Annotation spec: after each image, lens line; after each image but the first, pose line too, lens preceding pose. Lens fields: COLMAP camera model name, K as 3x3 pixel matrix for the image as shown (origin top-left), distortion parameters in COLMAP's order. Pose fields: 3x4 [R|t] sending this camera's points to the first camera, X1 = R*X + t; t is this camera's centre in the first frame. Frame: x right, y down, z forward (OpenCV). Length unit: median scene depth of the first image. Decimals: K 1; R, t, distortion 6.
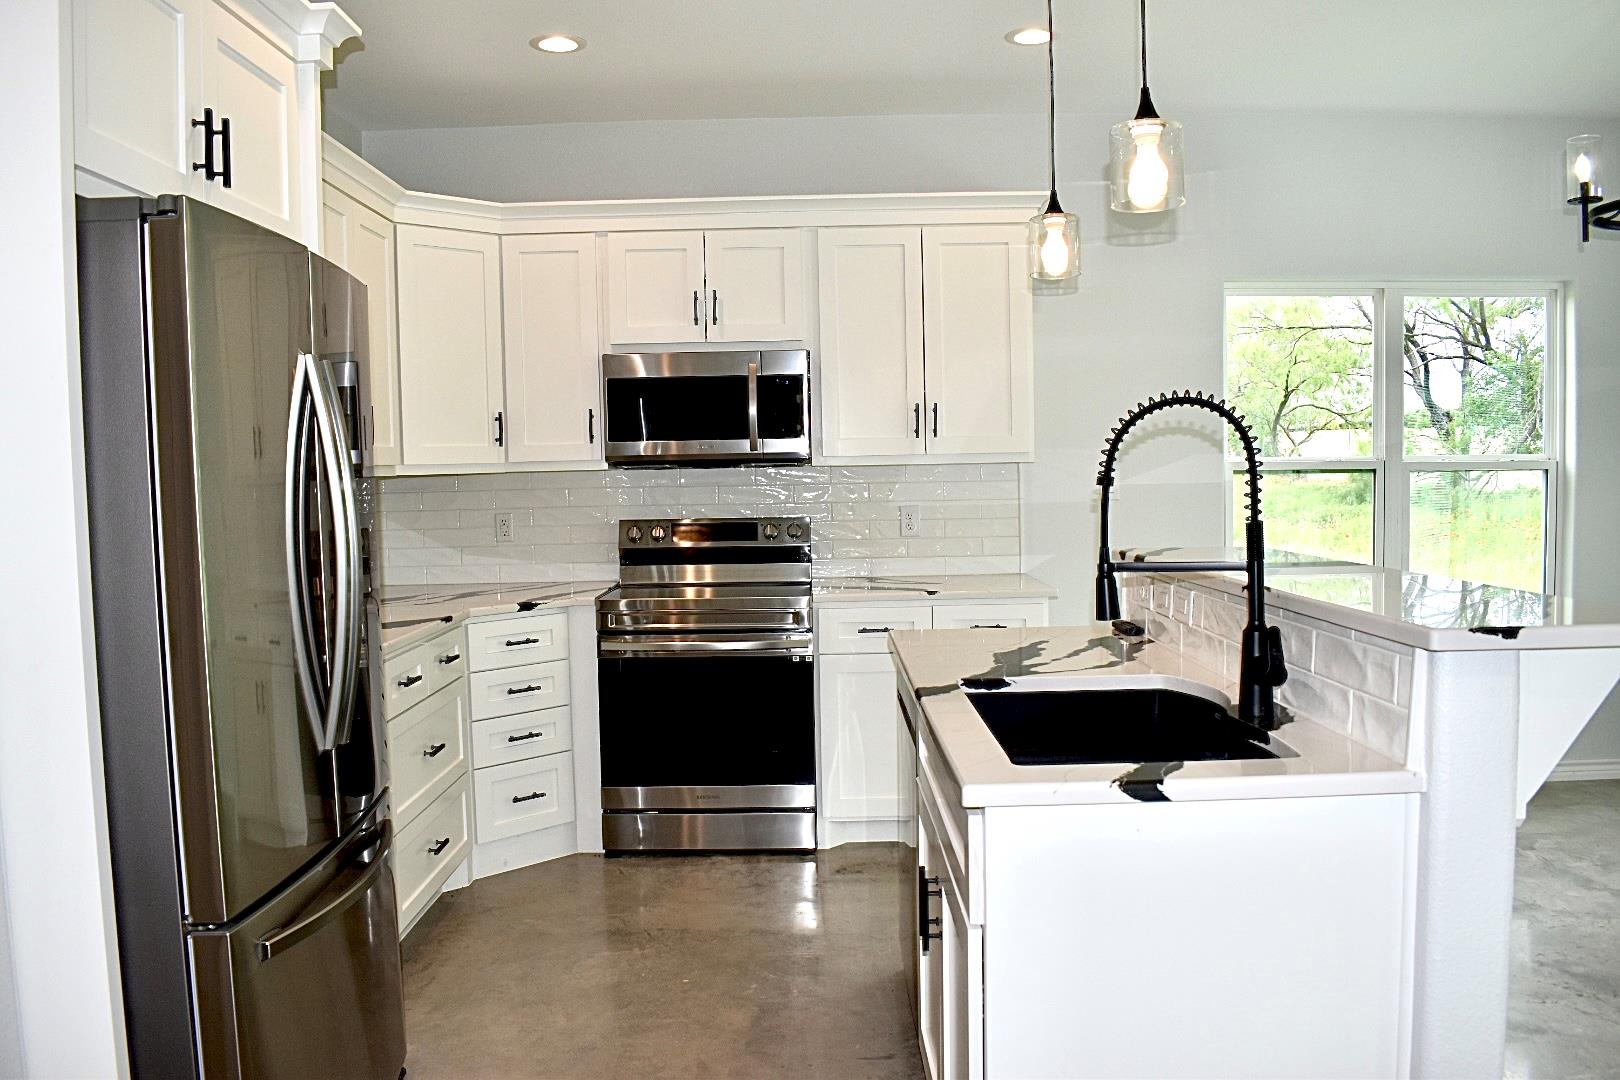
lens RADIAL K [[1254.1, 0, 810.0], [0, 1254.1, 540.0], [0, 0, 1]] dist [-0.097080, 0.012500]
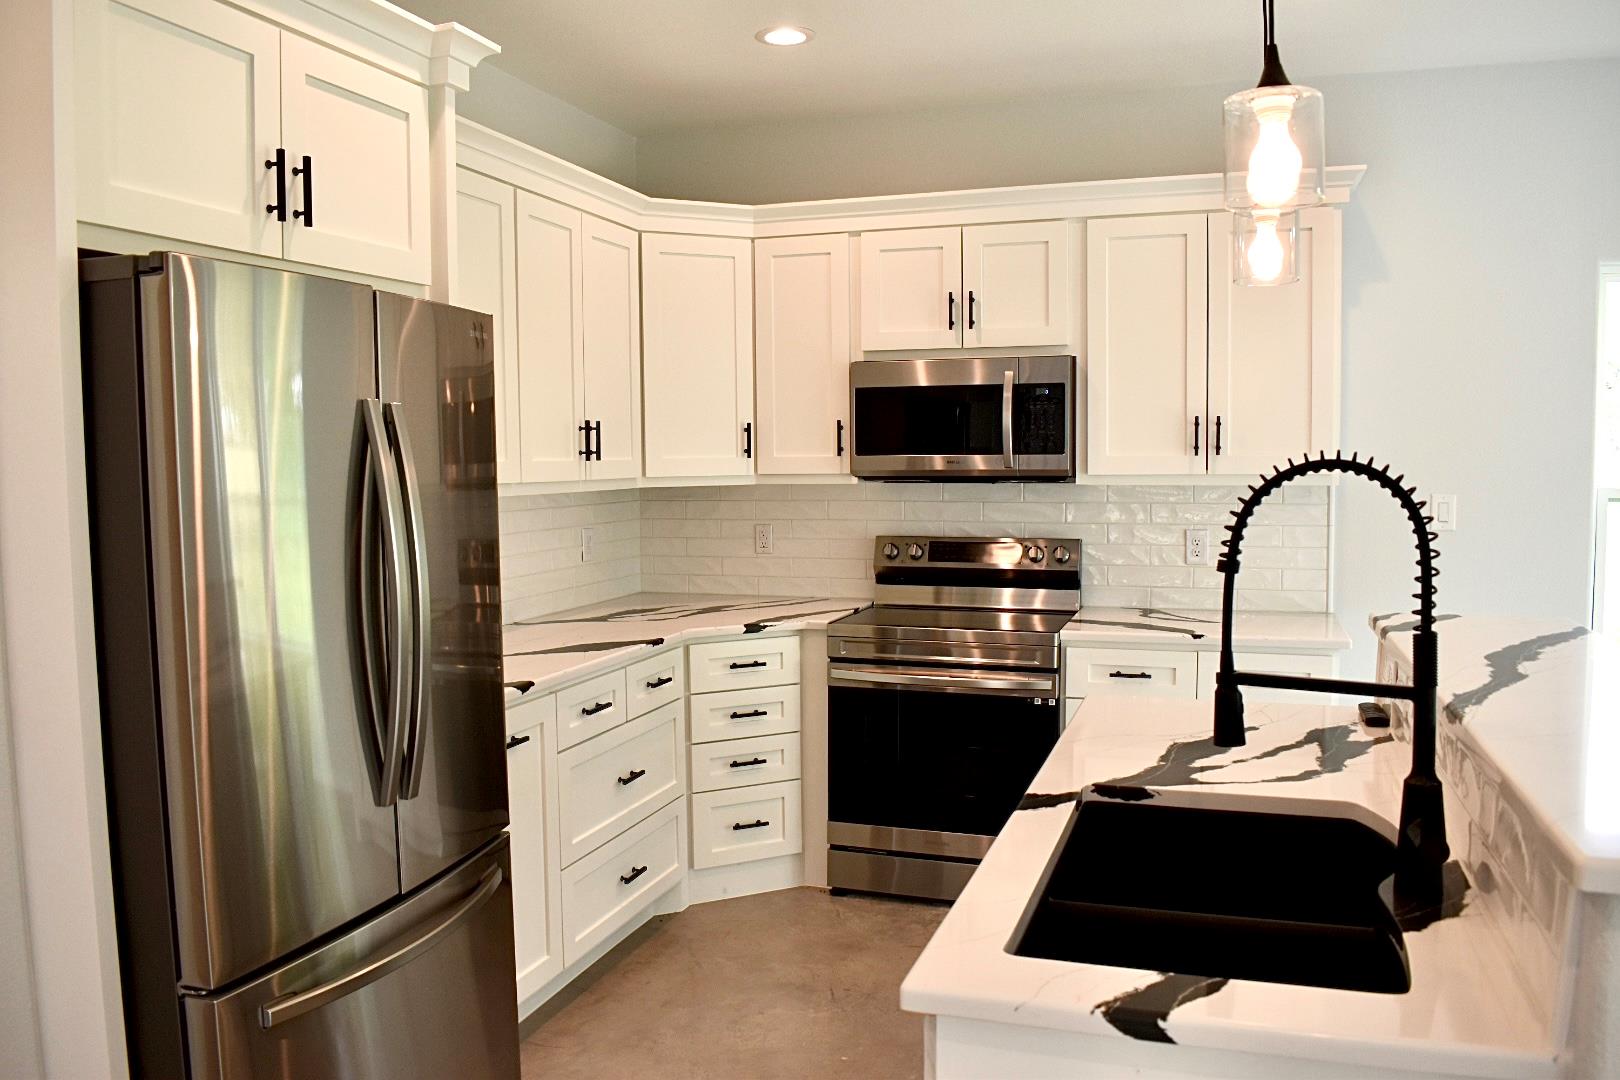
lens RADIAL K [[1254.1, 0, 810.0], [0, 1254.1, 540.0], [0, 0, 1]] dist [-0.097080, 0.012500]
pose [[0.946478, 0.033846, -0.320988, 0.122610], [-0.028352, 0.999361, 0.021777, -0.037404], [0.321520, -0.011511, 0.946833, 0.101433]]
